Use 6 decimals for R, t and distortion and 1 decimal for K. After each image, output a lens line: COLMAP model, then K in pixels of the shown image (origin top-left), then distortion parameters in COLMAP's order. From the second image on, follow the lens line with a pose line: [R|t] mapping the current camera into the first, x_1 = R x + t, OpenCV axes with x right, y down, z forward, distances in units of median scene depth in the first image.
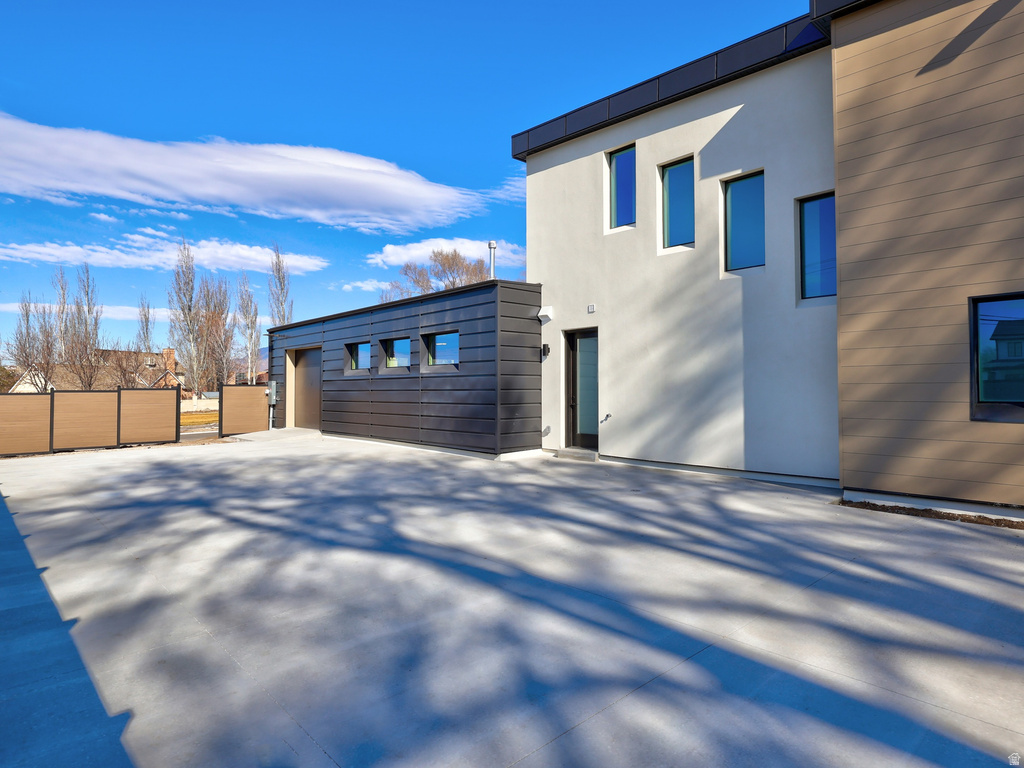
lens RADIAL K [[602.4, 0, 504.7], [0, 602.4, 376.0], [0, 0, 1]] dist [-0.000903, 0.000660]
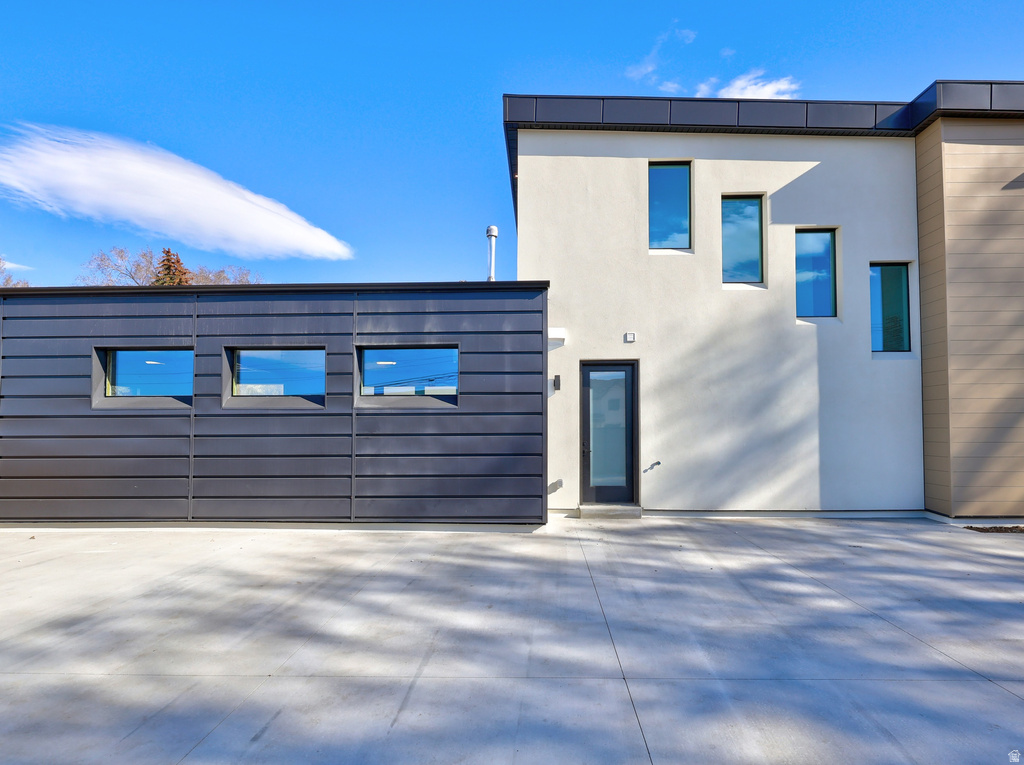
lens RADIAL K [[564.1, 0, 528.7], [0, 564.1, 410.7], [0, 0, 1]] dist [-0.000345, 0.000502]
pose [[0.680788, 0.028840, 0.731913, -0.488837], [-0.014252, 0.999557, -0.026129, 0.012610], [-0.732342, 0.007358, 0.680897, 0.523339]]
